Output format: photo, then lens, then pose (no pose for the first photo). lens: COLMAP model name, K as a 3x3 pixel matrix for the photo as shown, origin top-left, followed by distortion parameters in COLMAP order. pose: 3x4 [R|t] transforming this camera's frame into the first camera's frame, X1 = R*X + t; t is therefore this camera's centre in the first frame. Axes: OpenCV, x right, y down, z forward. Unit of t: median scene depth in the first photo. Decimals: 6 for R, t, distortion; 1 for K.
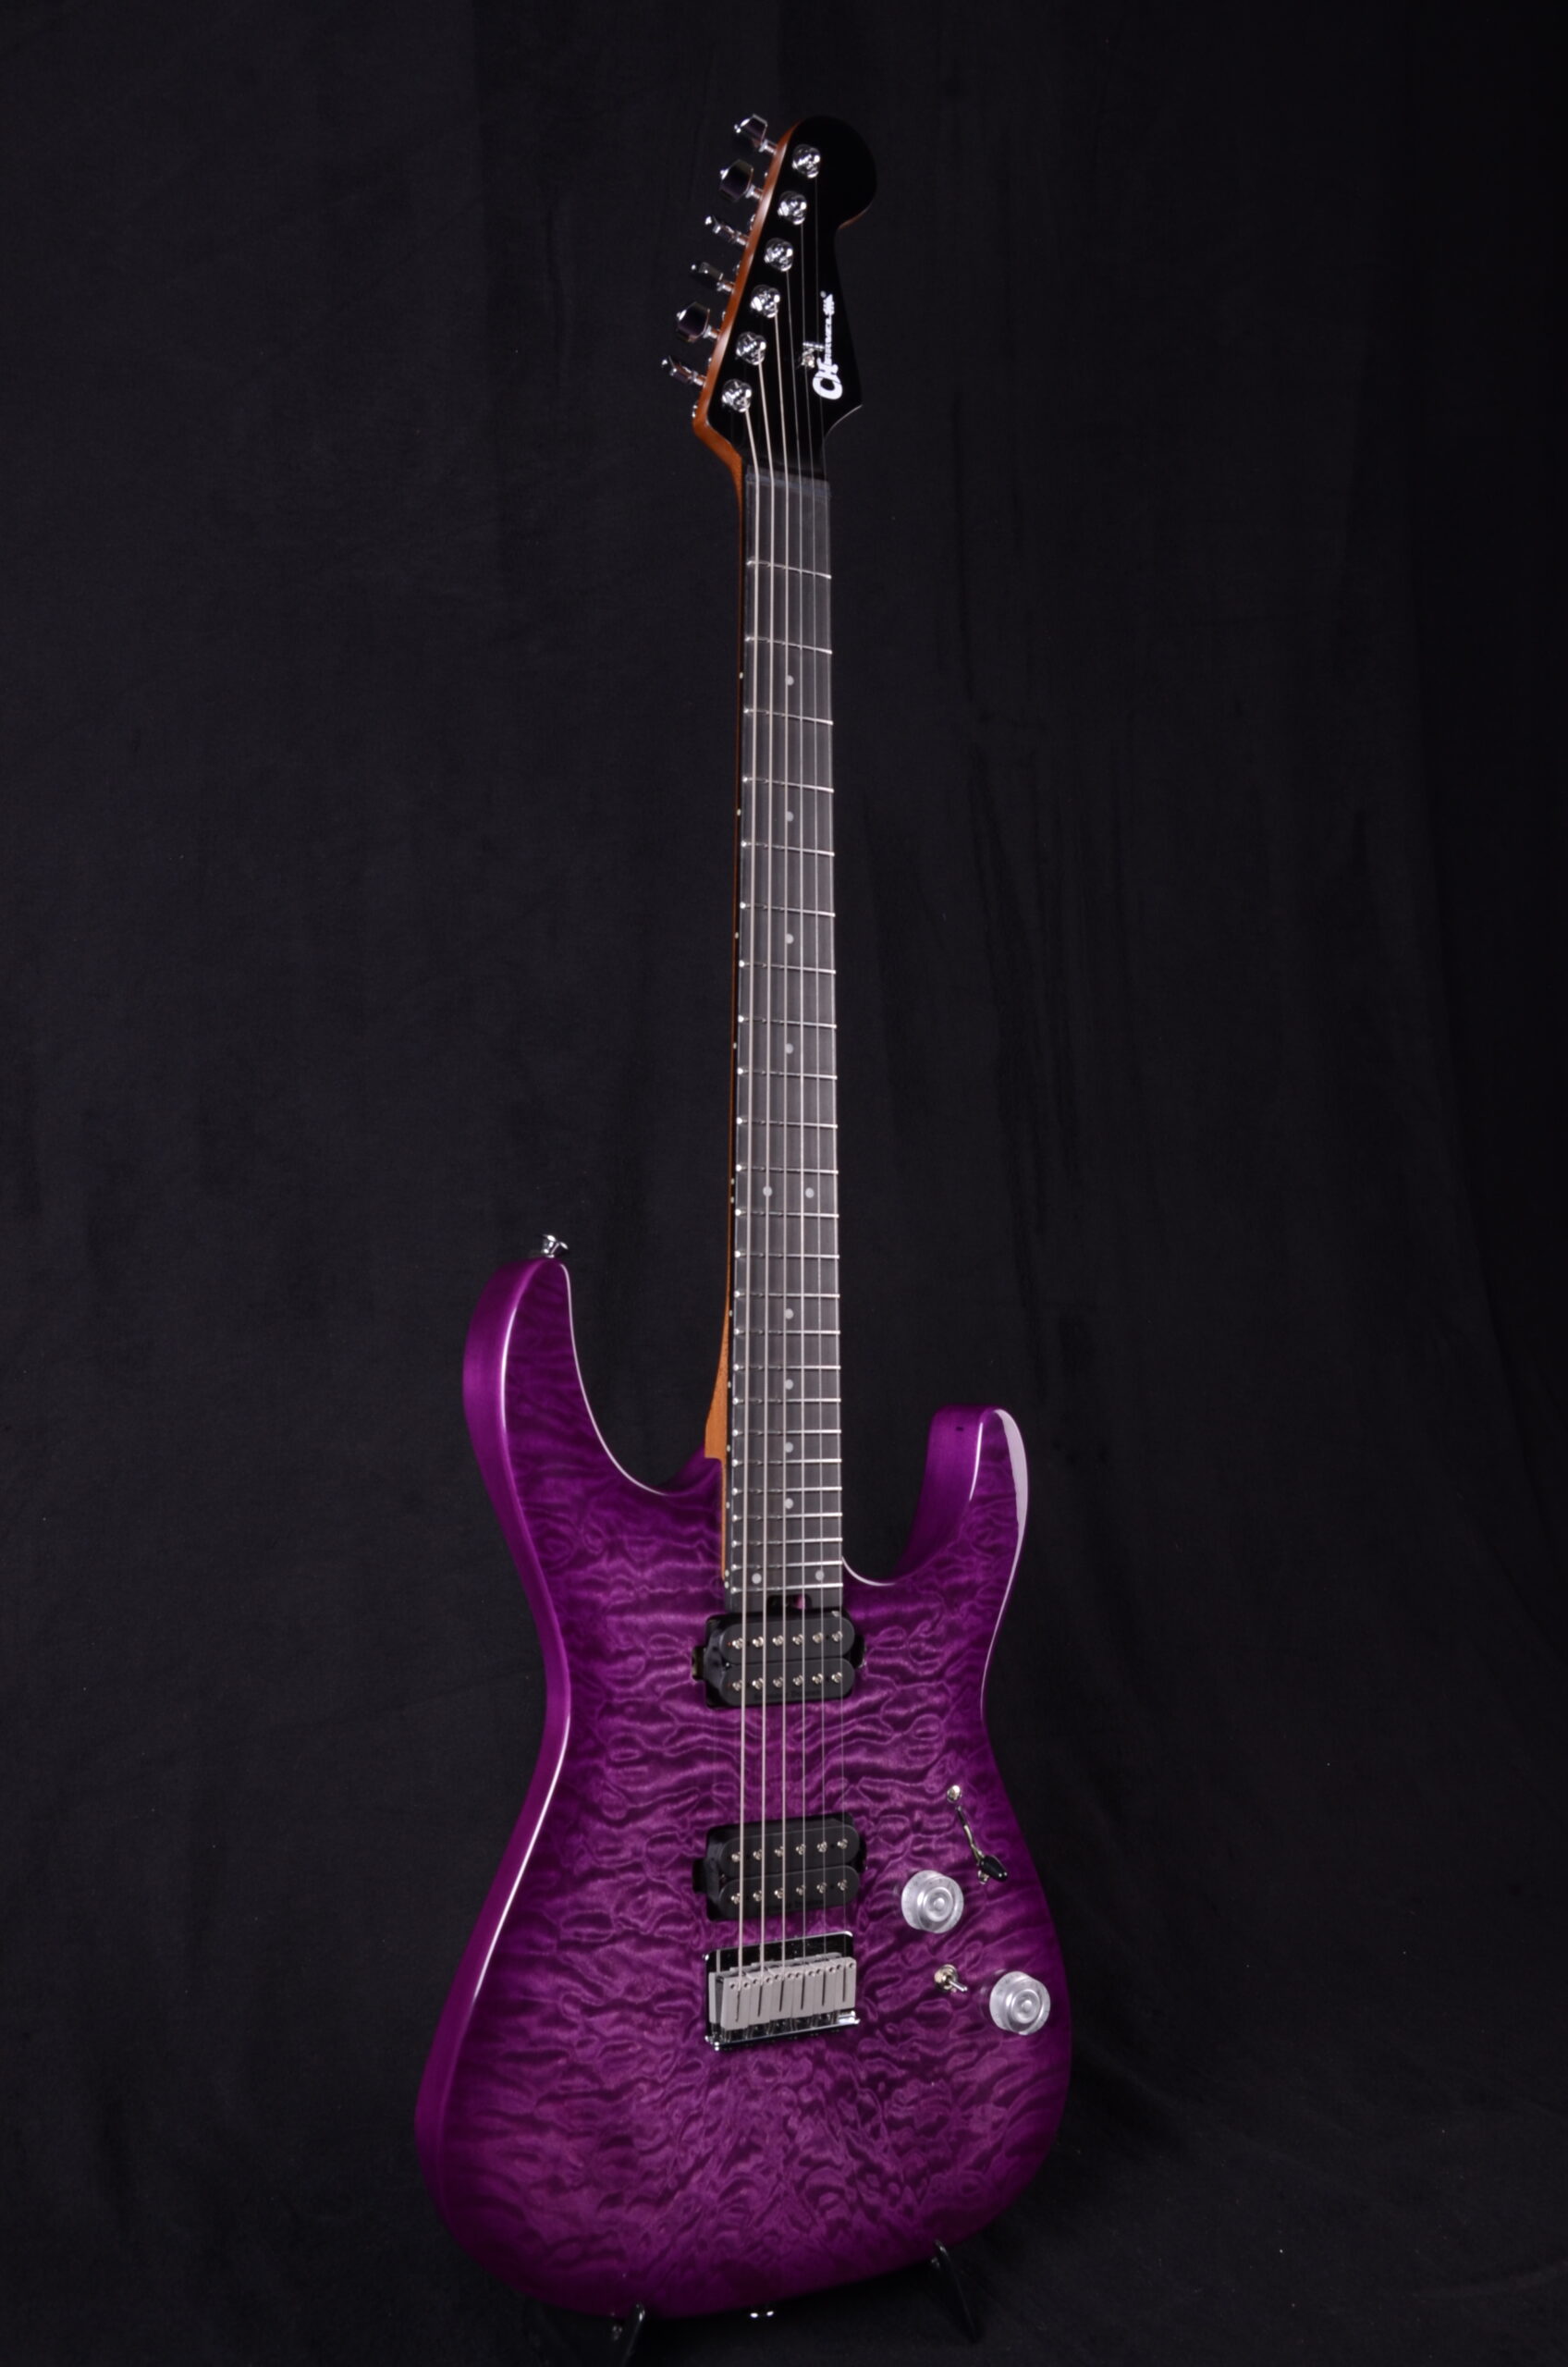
lens RADIAL K [[2499.3, 0, 816.5], [0, 2499.3, 1204.3], [0, 0, 1]] dist [-0.001657, 0.000000]
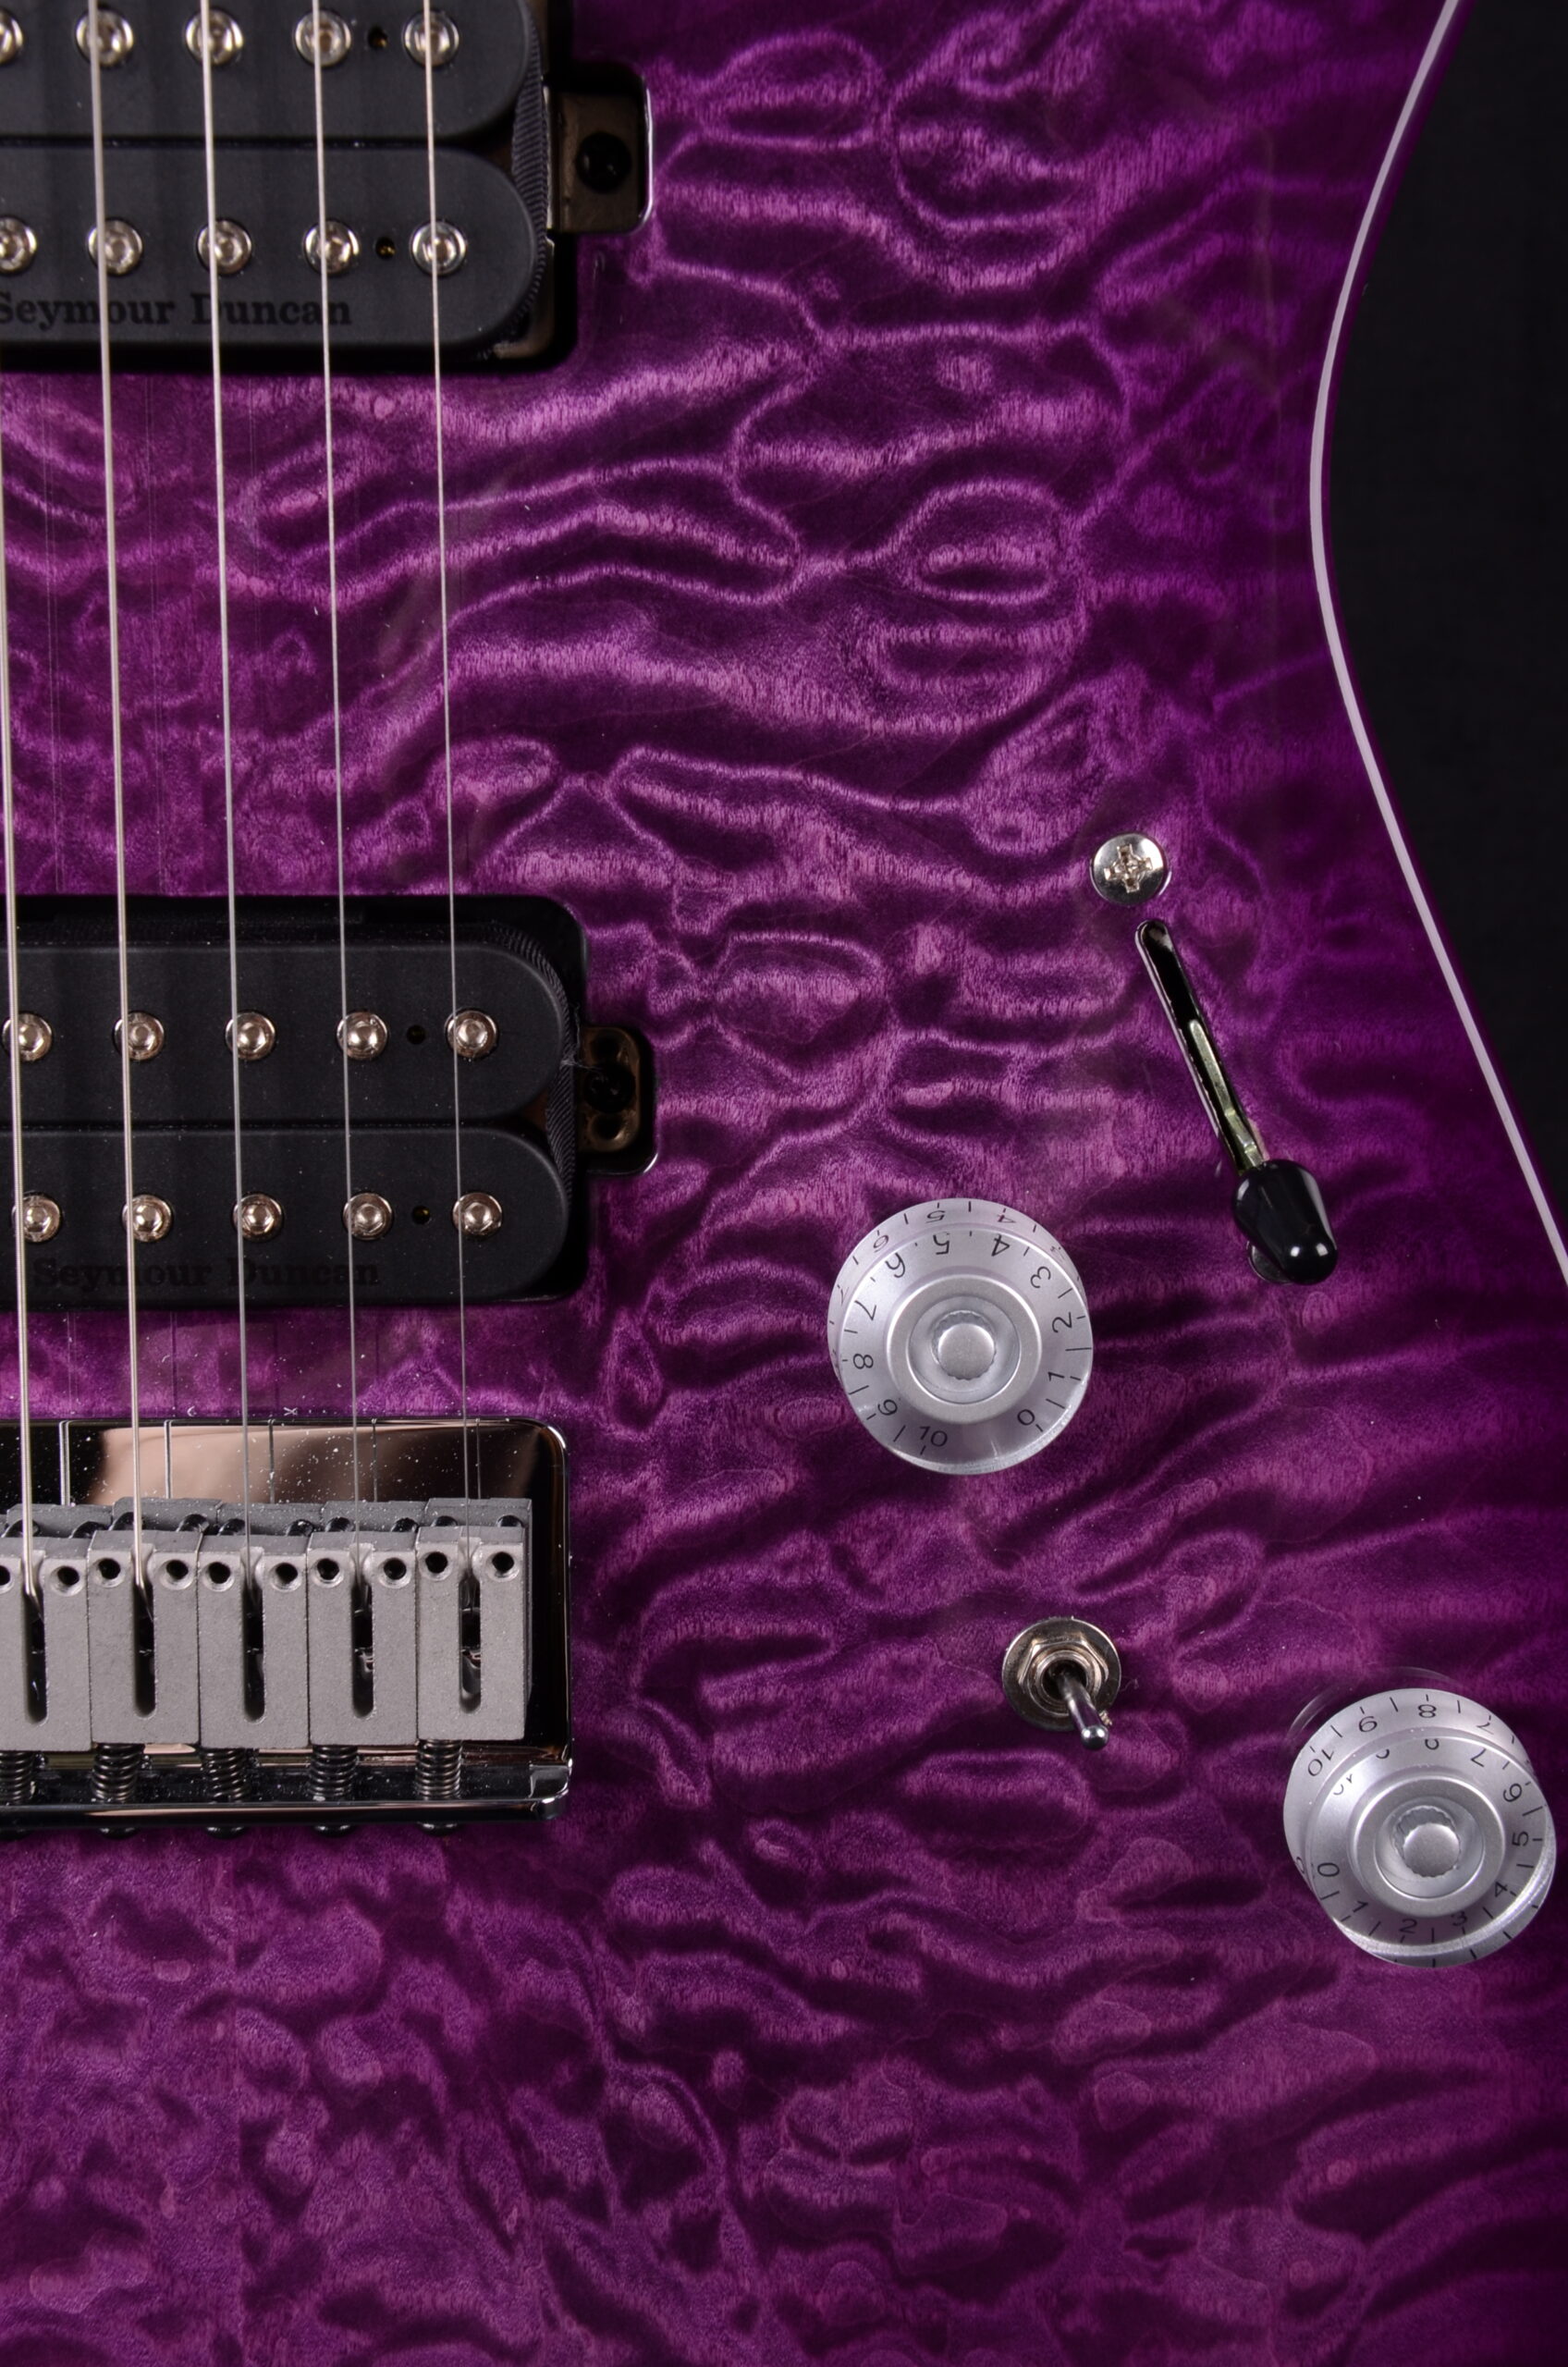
lens RADIAL K [[3367.4, 0, 794.0], [0, 3367.4, 1222.5], [0, 0, 1]] dist [0.070954, 0.000000]
pose [[0.875089, 0.094616, -0.474624, 0.177809], [0.025759, 0.970207, 0.240904, 0.203335], [0.483277, -0.223038, 0.846580, 0.765415]]
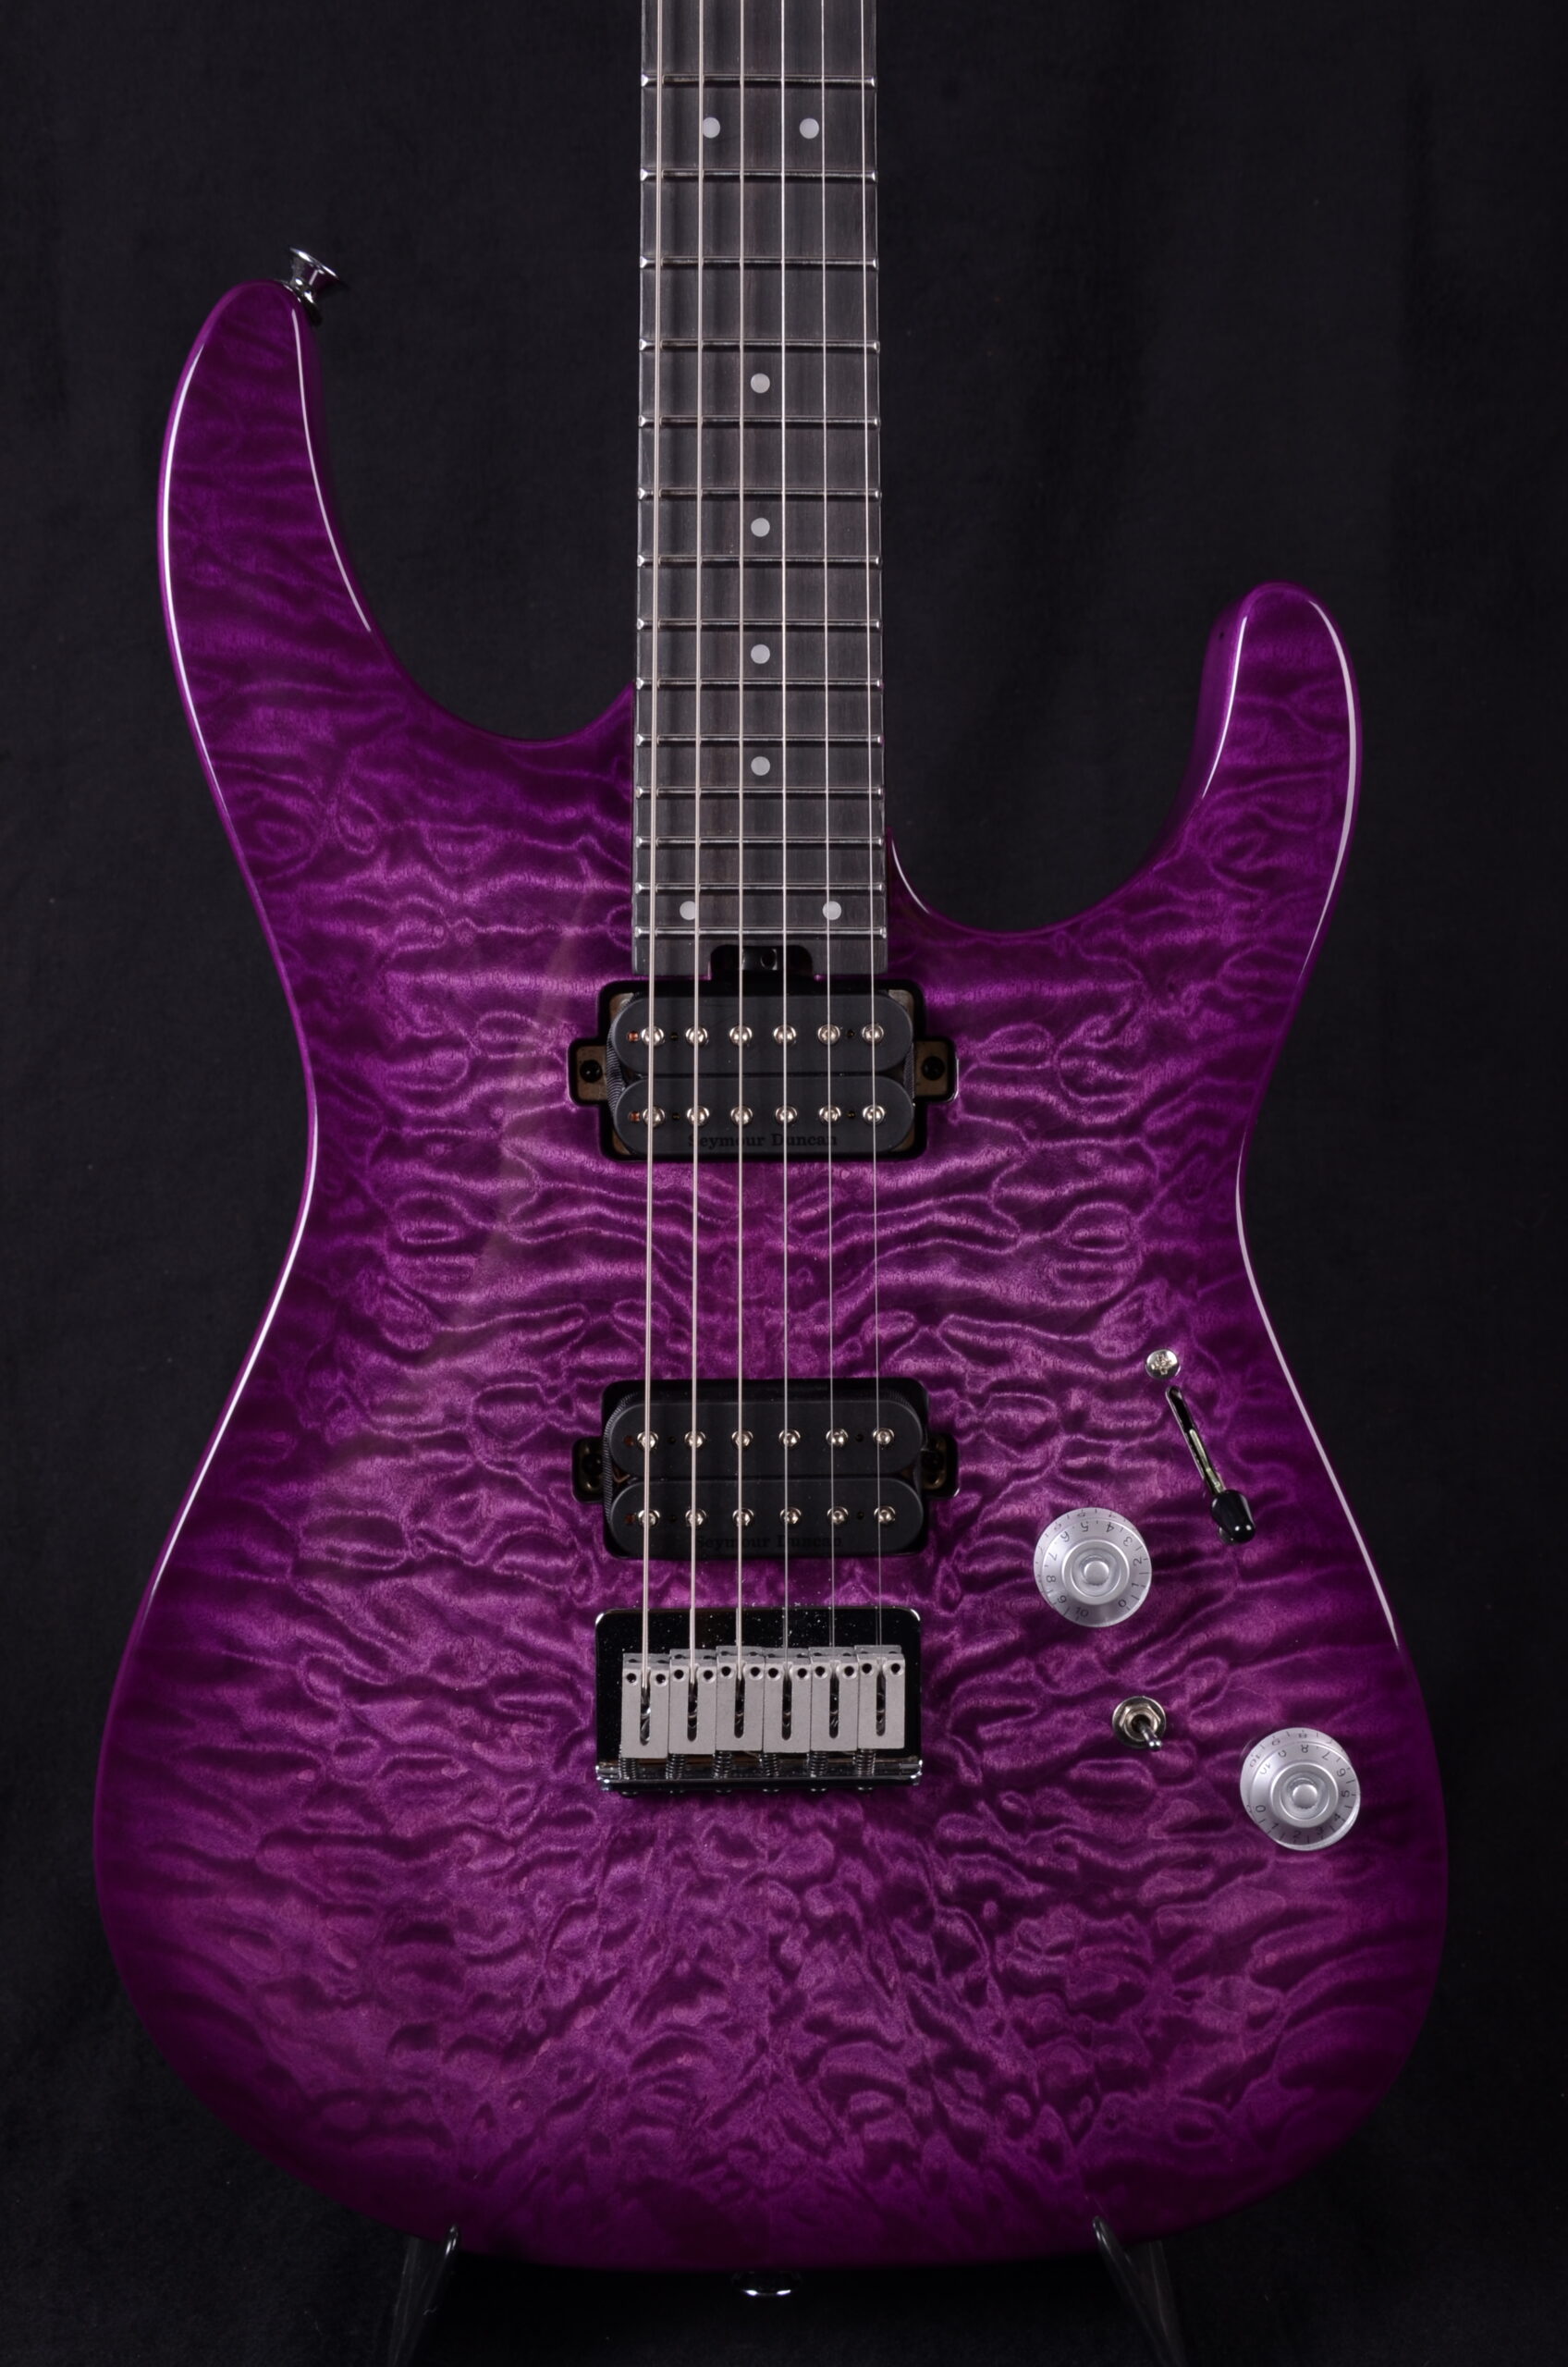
lens RADIAL K [[3597.8, 0, 786.2], [0, 3597.8, 1239.1], [0, 0, 1]] dist [0.097909, 0.000000]
pose [[0.877913, 0.031680, -0.477770, 0.346218], [0.032502, 0.991565, 0.125473, 0.123761], [0.477715, -0.125683, 0.869478, 0.356935]]
